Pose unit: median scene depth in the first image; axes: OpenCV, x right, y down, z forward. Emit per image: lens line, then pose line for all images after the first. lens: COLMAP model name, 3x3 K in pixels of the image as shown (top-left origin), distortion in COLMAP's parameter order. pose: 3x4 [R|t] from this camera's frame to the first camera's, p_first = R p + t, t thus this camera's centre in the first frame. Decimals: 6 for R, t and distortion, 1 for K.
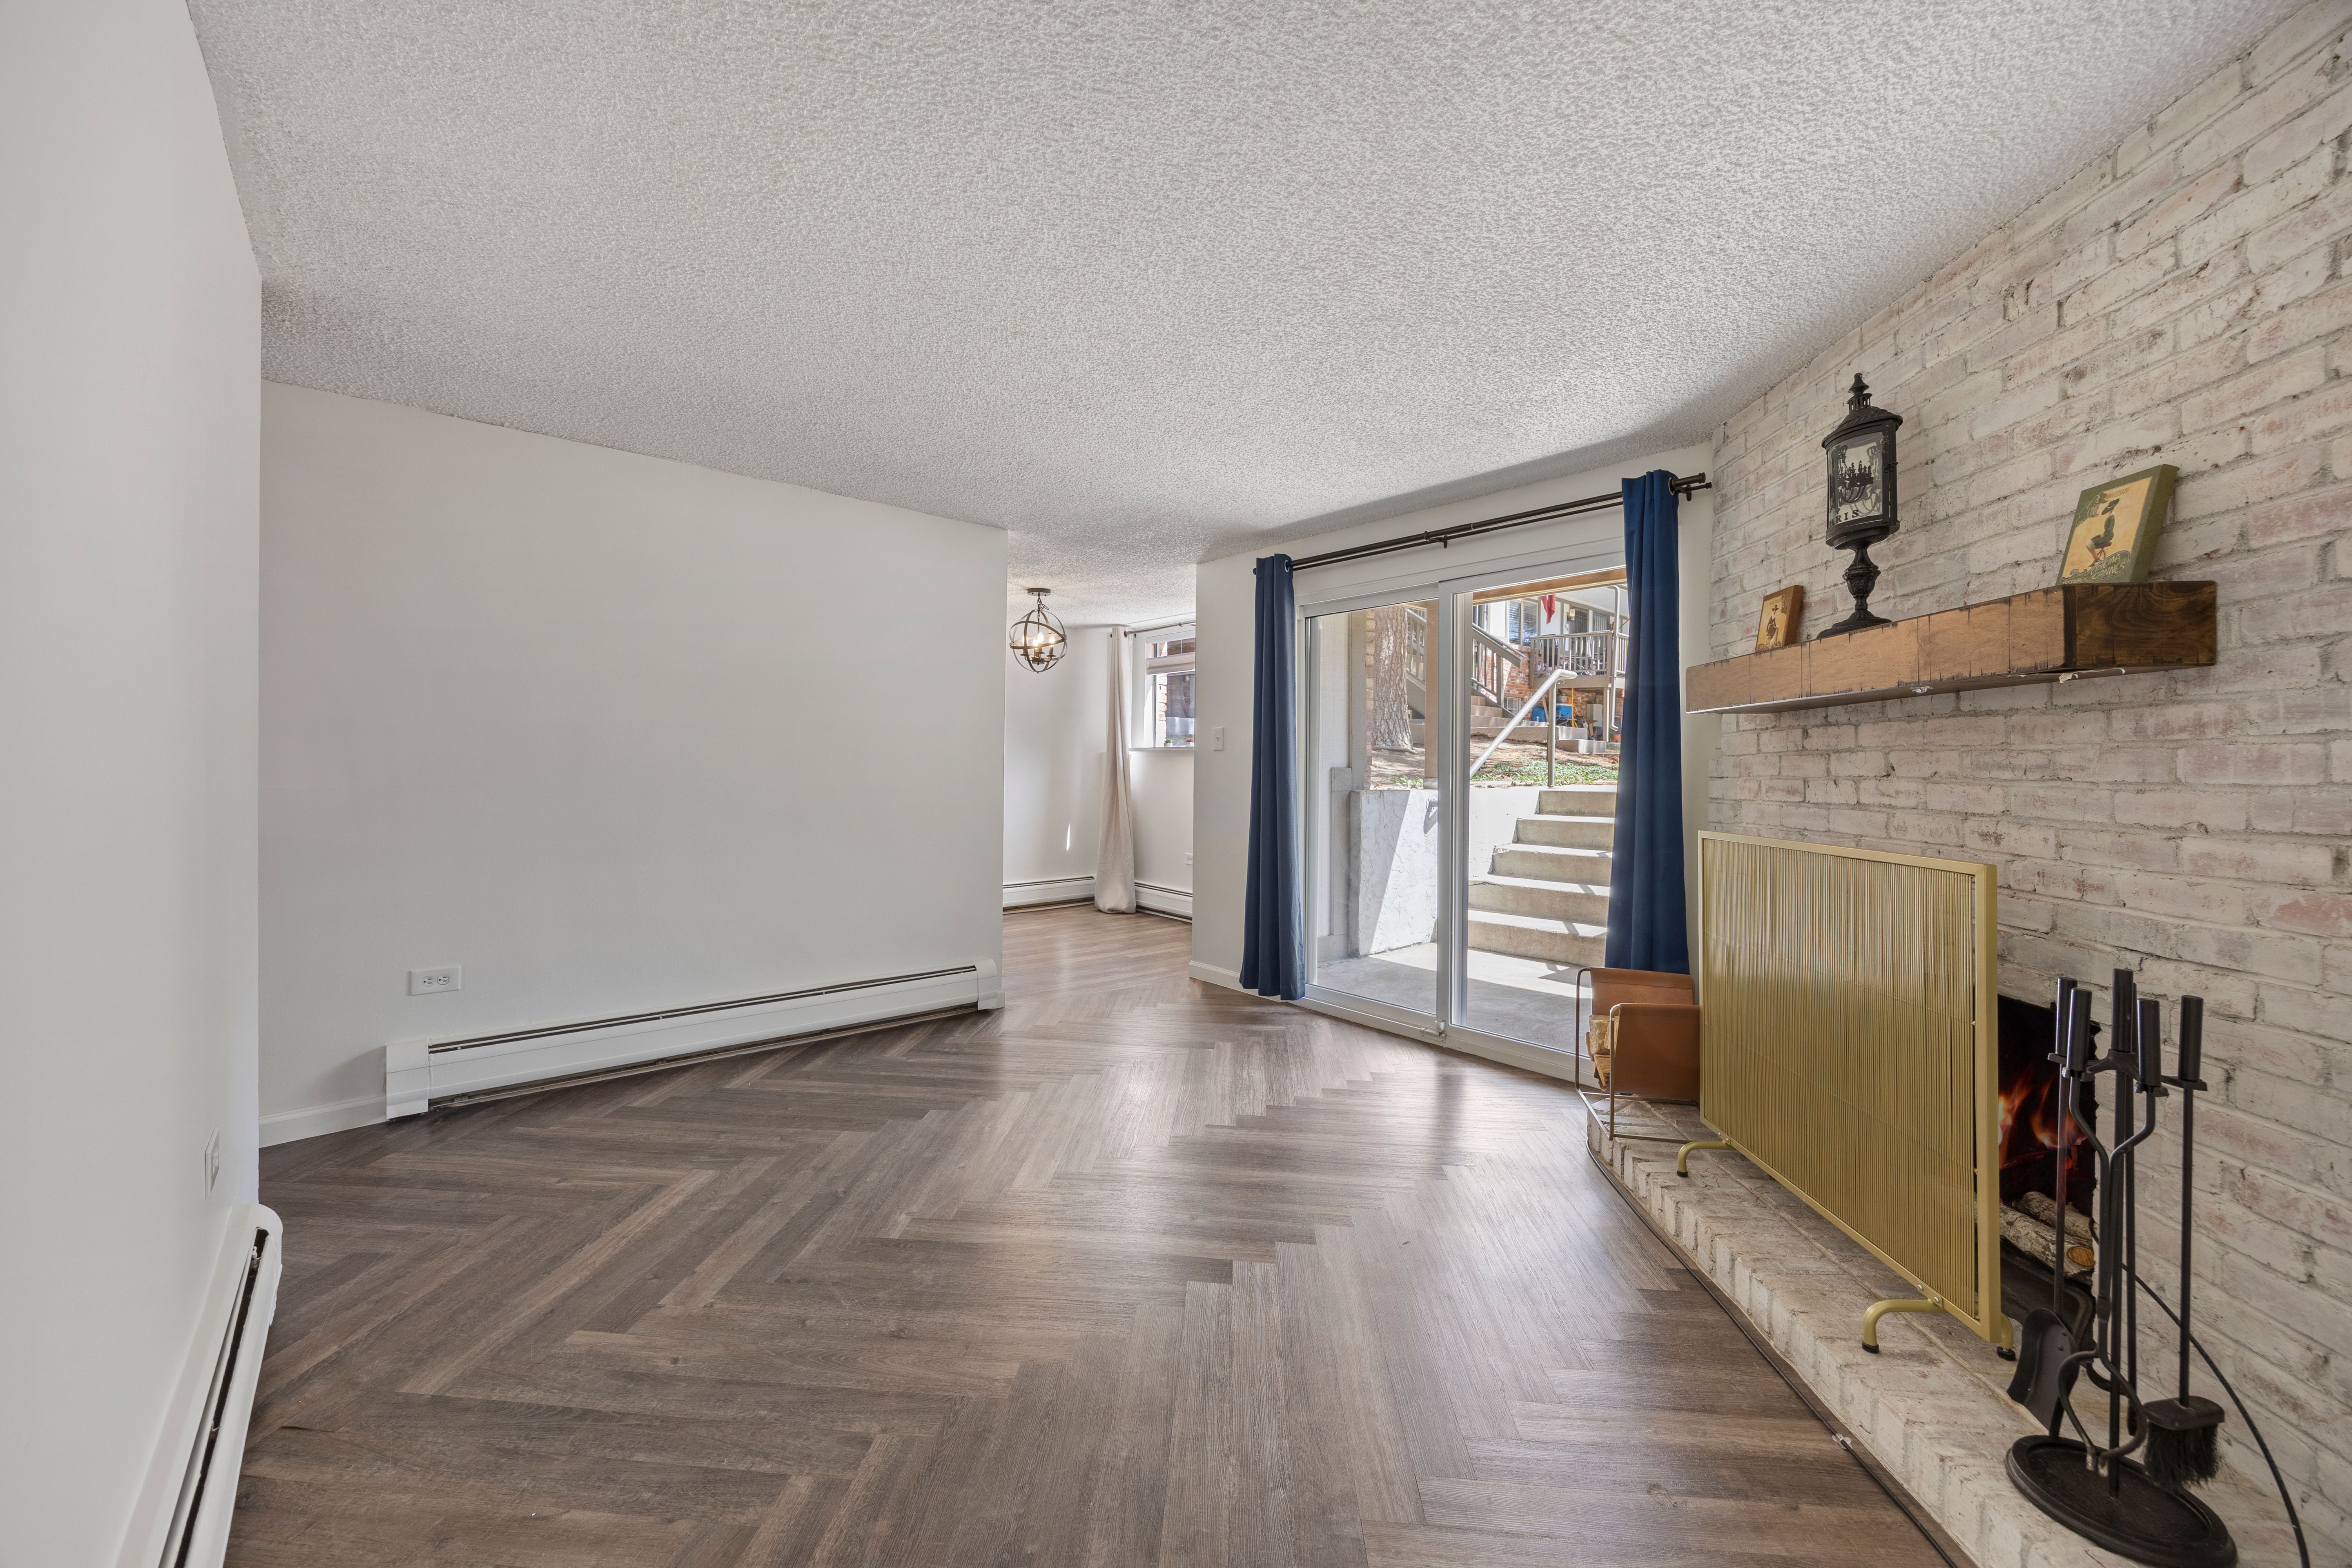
lens RADIAL K [[929.8, 0, 1173.6], [0, 929.8, 750.9], [0, 0, 1]] dist [0.007577, -0.003048]
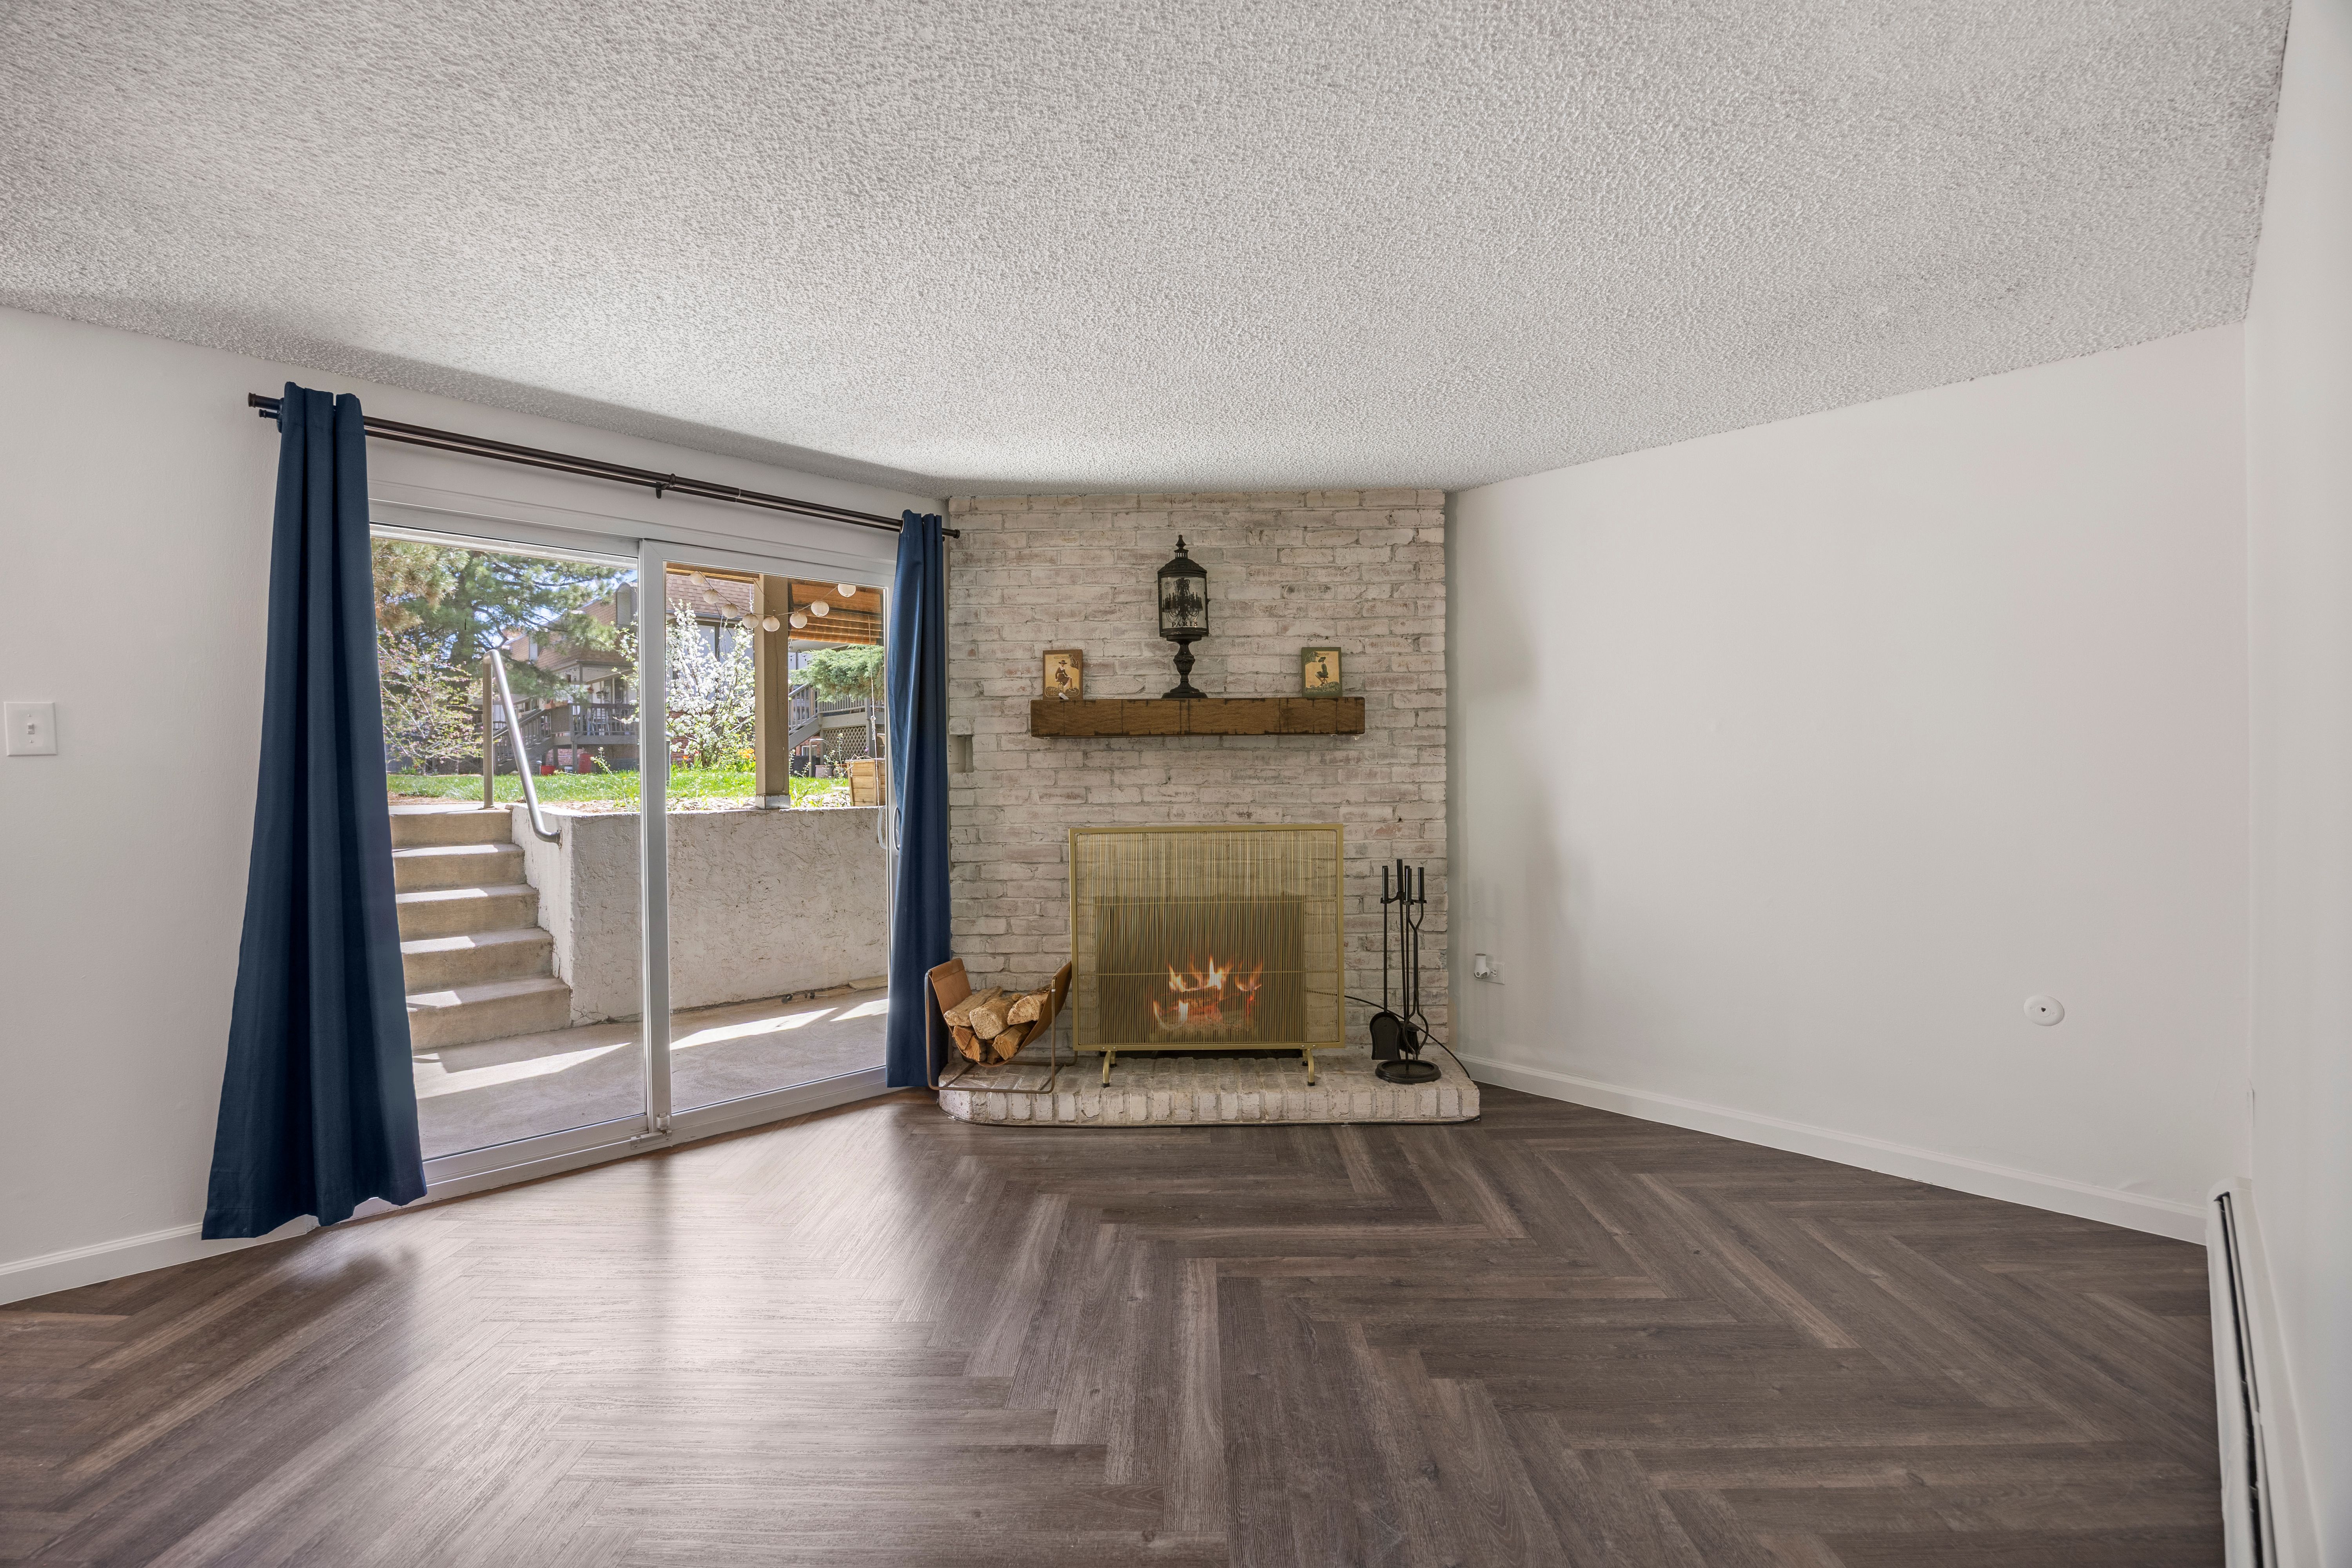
lens RADIAL K [[1003.8, 0, 1199.5], [0, 1003.8, 766.6], [0, 0, 1]] dist [-0.010250, 0.001073]
pose [[-0.082903, 0.000892, 0.996557, -1.138646], [-0.010317, 0.999945, -0.001754, -0.000303], [-0.996504, -0.010427, -0.082889, 1.255975]]
